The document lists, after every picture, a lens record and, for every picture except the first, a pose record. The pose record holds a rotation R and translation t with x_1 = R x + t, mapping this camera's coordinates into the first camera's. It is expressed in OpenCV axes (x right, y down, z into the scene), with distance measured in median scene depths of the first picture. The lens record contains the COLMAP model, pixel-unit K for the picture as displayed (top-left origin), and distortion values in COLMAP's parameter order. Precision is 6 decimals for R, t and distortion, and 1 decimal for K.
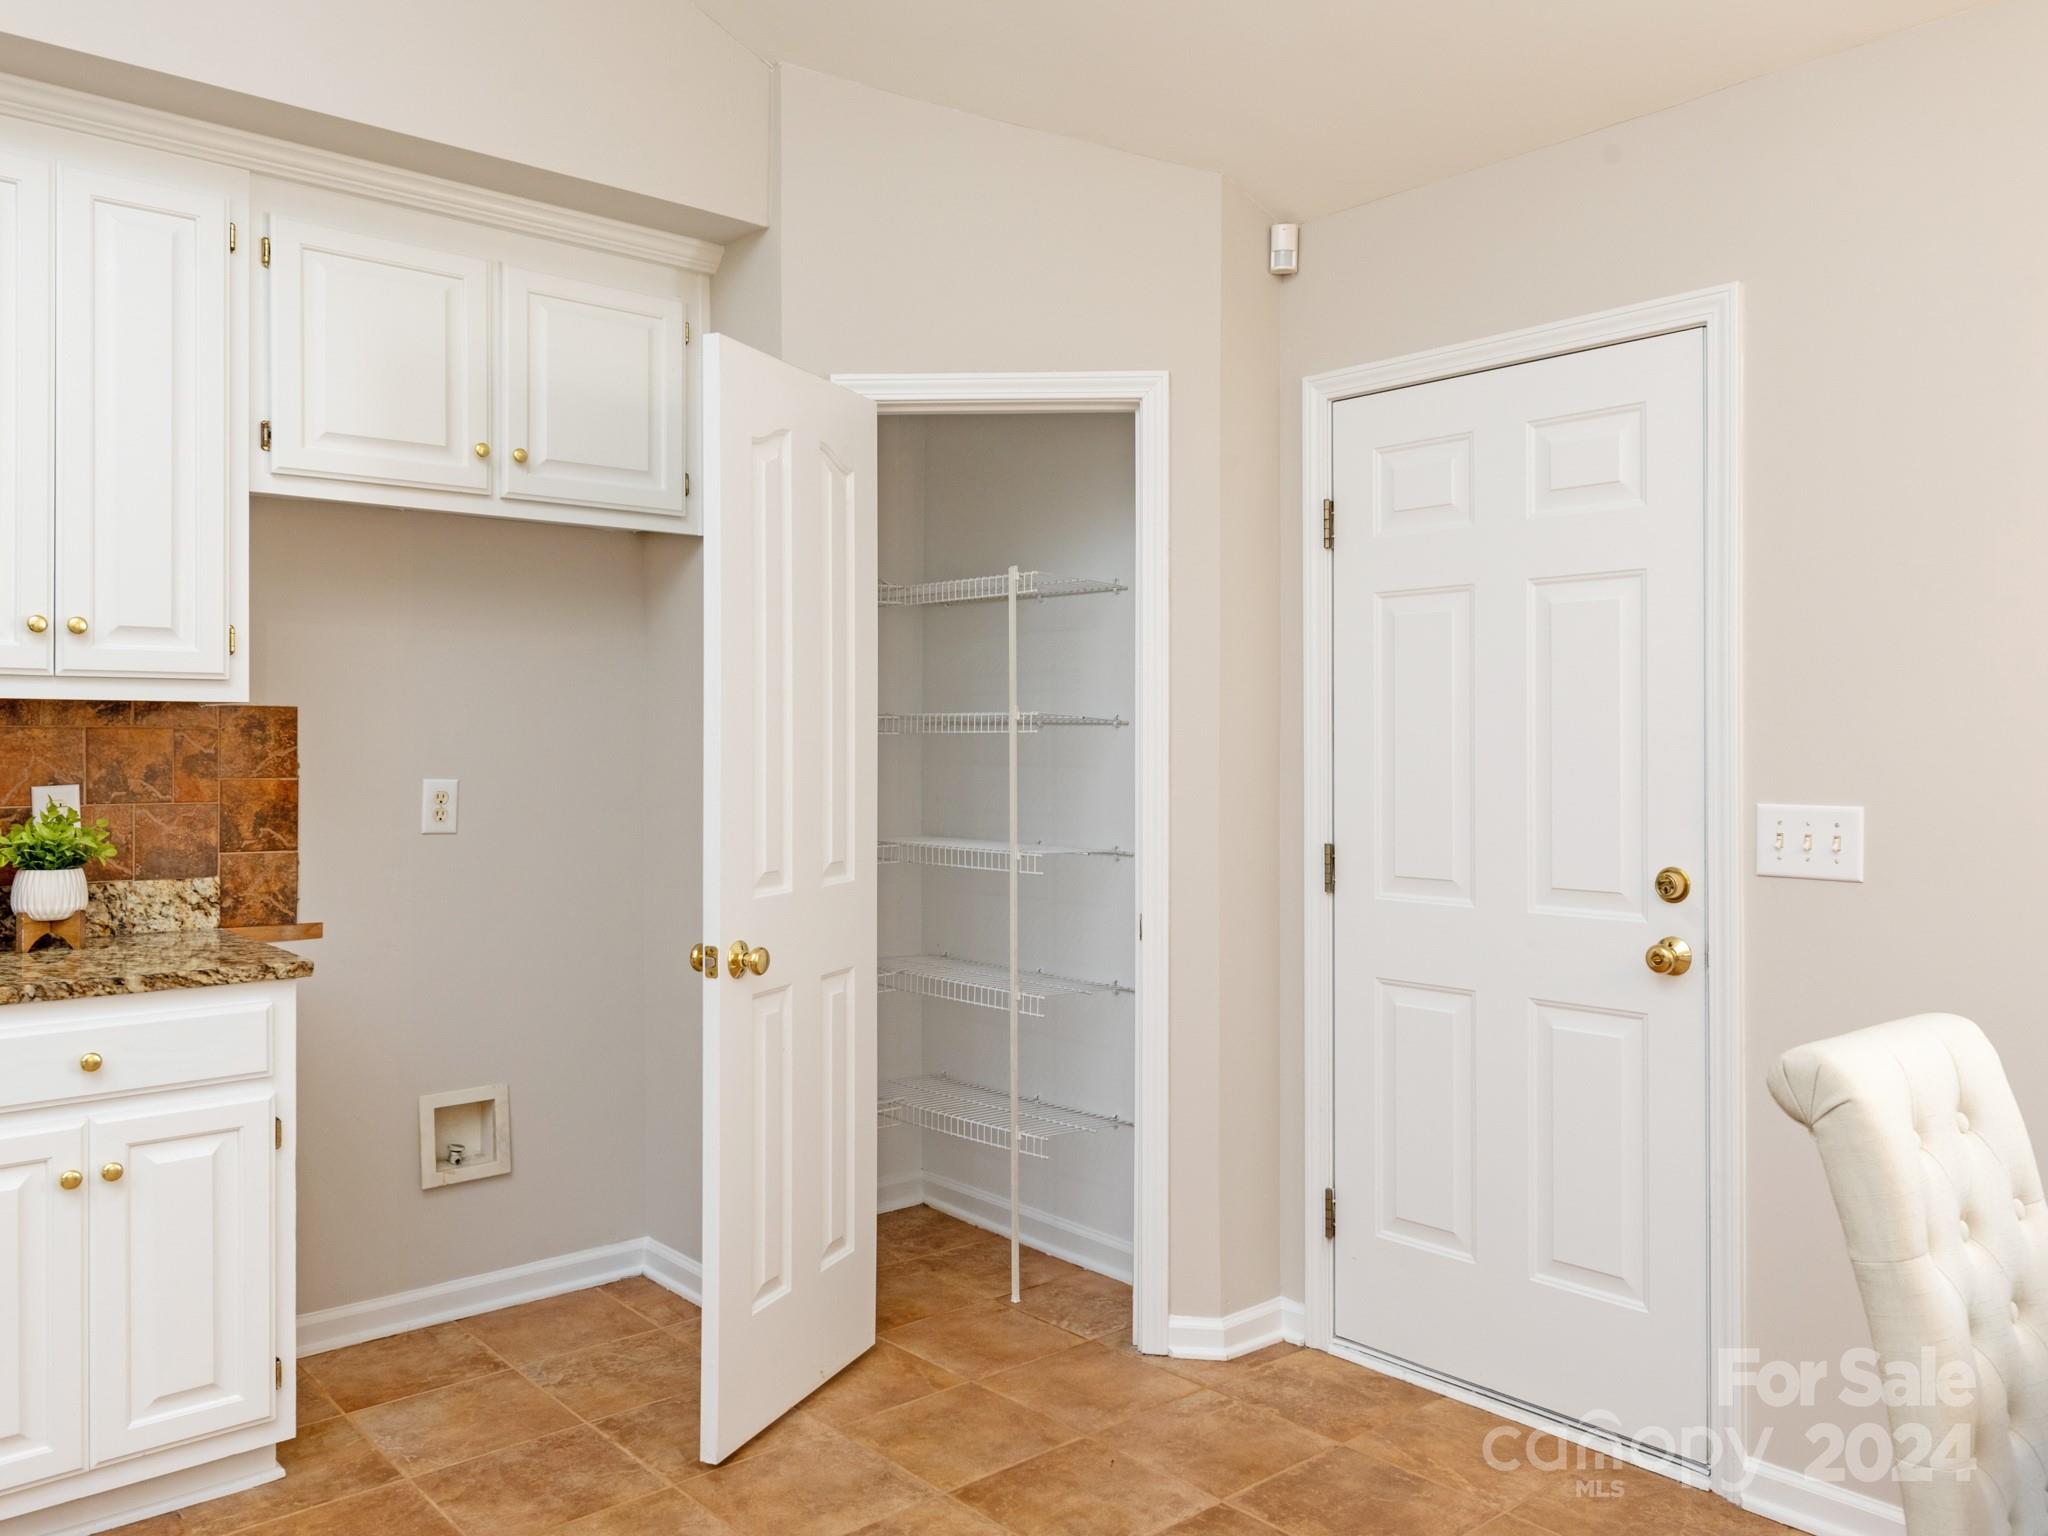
lens RADIAL K [[1578.8, 0, 1033.4], [0, 1578.8, 734.6], [0, 0, 1]] dist [0.004291, -0.002698]
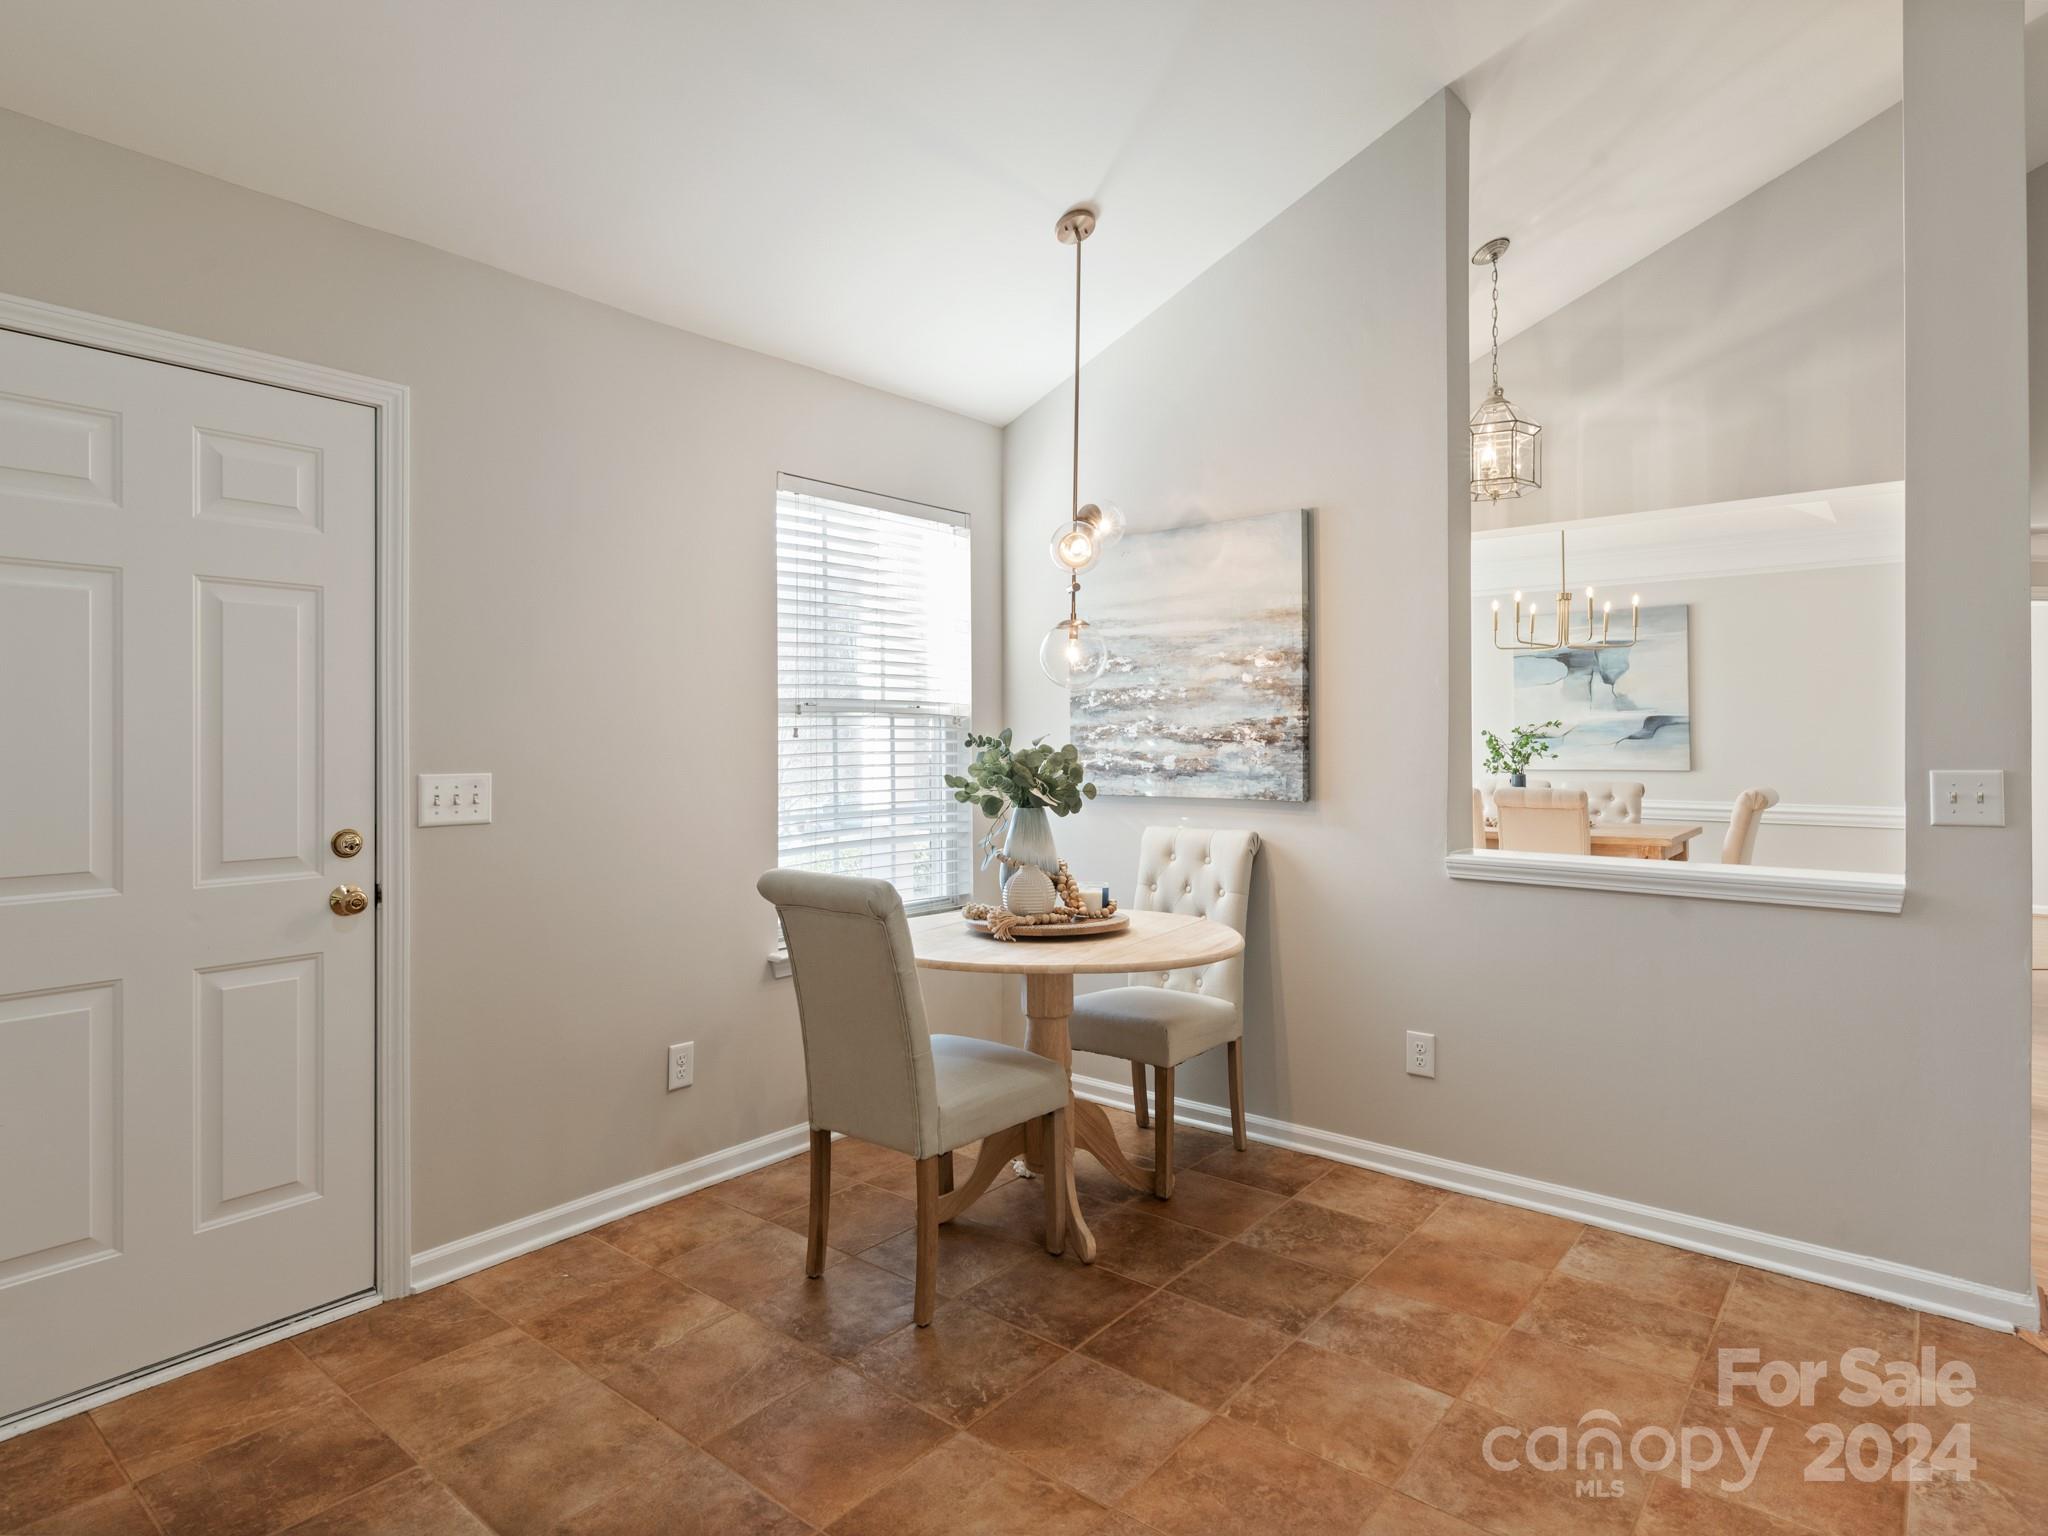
lens RADIAL K [[1122.2, 0, 1035.5], [0, 1122.2, 736.7], [0, 0, 1]] dist [0.011111, -0.000674]
pose [[-0.161587, 0.000284, 0.986858, -0.521999], [-0.007465, 0.999971, -0.001510, 0.007033], [-0.986830, -0.007610, -0.161580, 0.558249]]
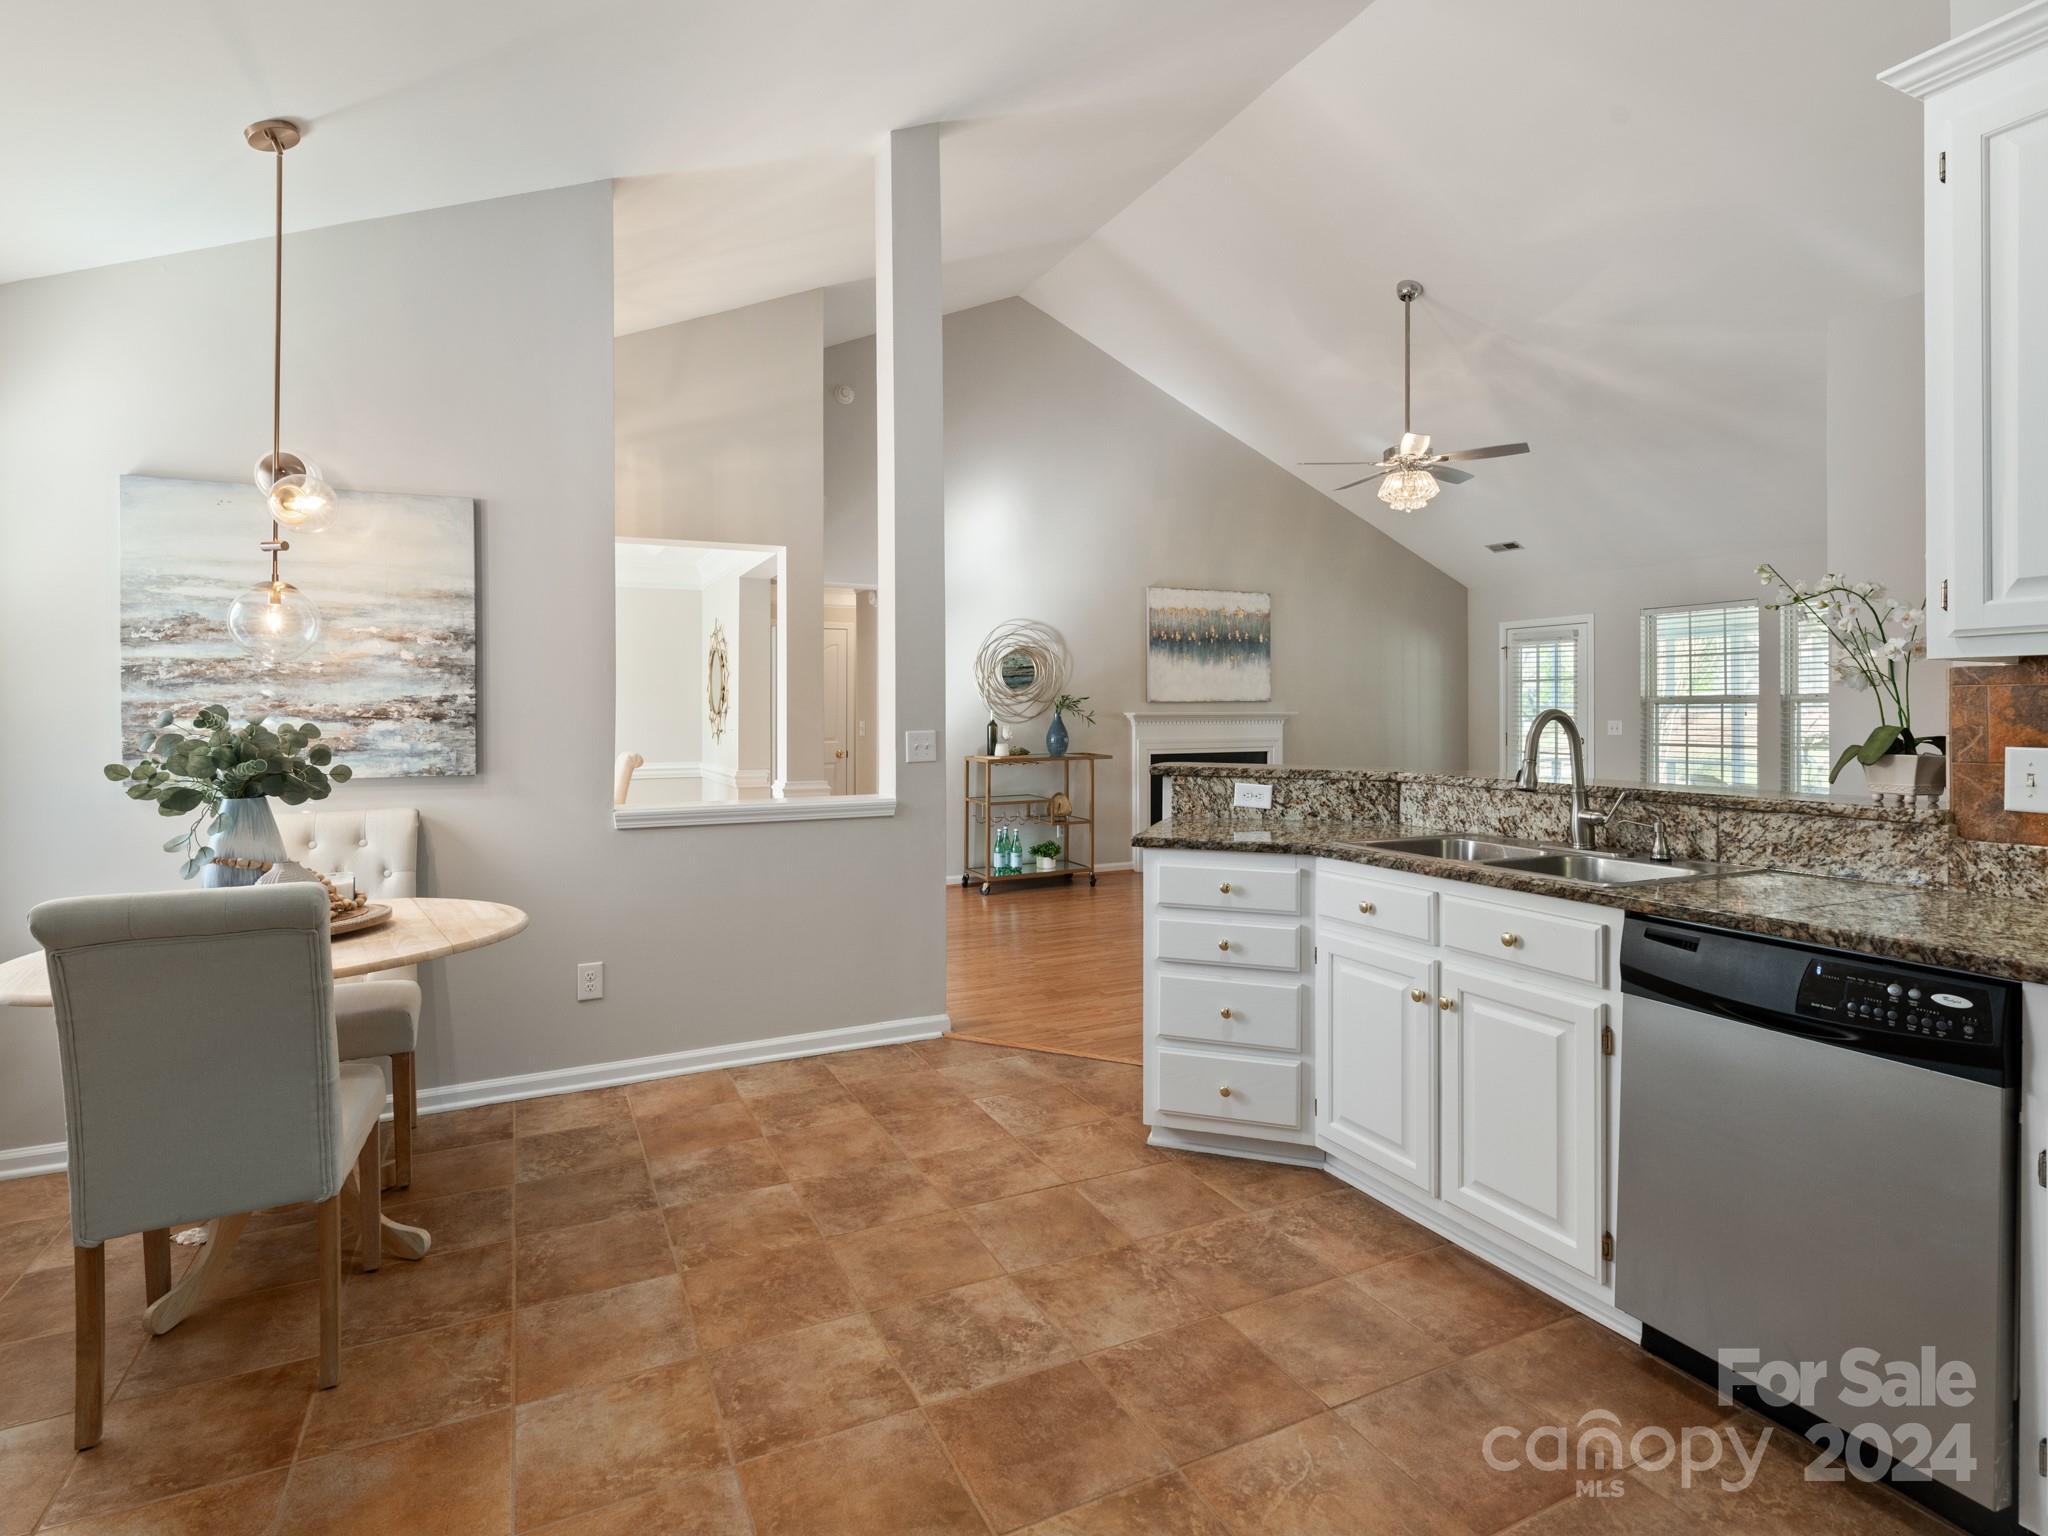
lens RADIAL K [[1029.5, 0, 1021.4], [0, 1029.5, 717.5], [0, 0, 1]] dist [0.001863, 0.000471]
pose [[-0.962050, 0.001606, 0.272869, -0.308654], [0.001030, 0.999997, -0.002252, 0.010113], [-0.272872, -0.001885, -0.962048, 1.008176]]
